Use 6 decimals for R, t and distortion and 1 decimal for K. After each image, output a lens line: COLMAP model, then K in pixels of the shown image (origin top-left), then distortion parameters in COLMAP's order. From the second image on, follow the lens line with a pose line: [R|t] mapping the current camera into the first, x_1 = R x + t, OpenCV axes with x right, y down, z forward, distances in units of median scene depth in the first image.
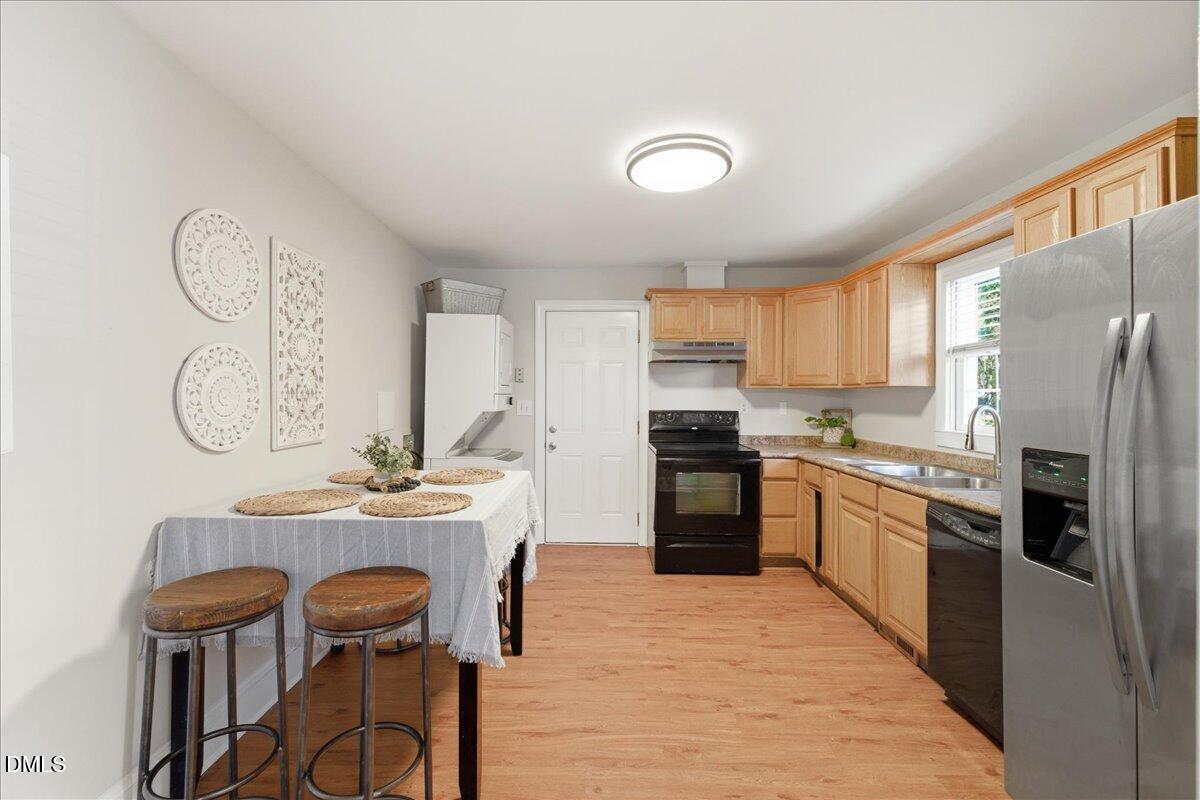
lens RADIAL K [[504.6, 0, 595.1], [0, 504.6, 395.9], [0, 0, 1]] dist [0.010307, -0.000687]
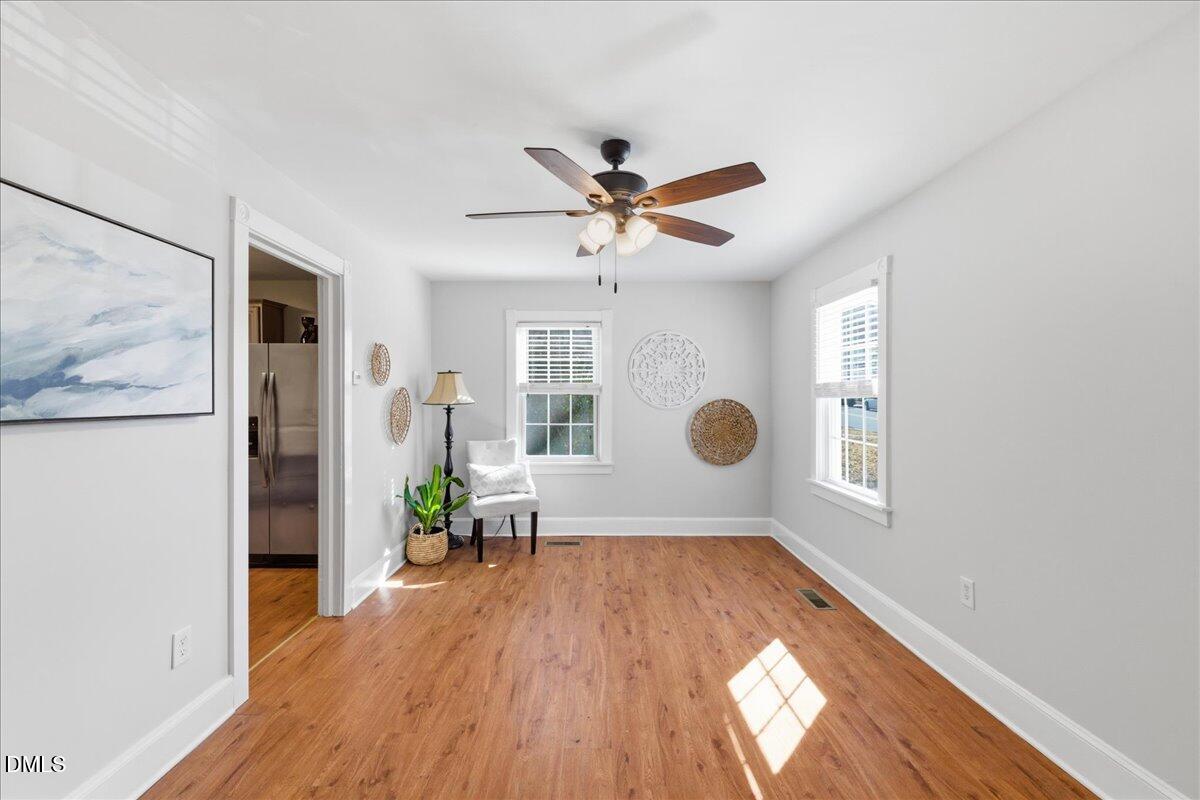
lens RADIAL K [[504.6, 0, 592.6], [0, 504.6, 394.4], [0, 0, 1]] dist [0.010307, -0.000687]
pose [[0.000391, -0.000704, 1.000000, -1.170879], [0.000516, 1.000000, 0.000704, -0.009429], [-1.000000, 0.000515, 0.000391, -0.580006]]
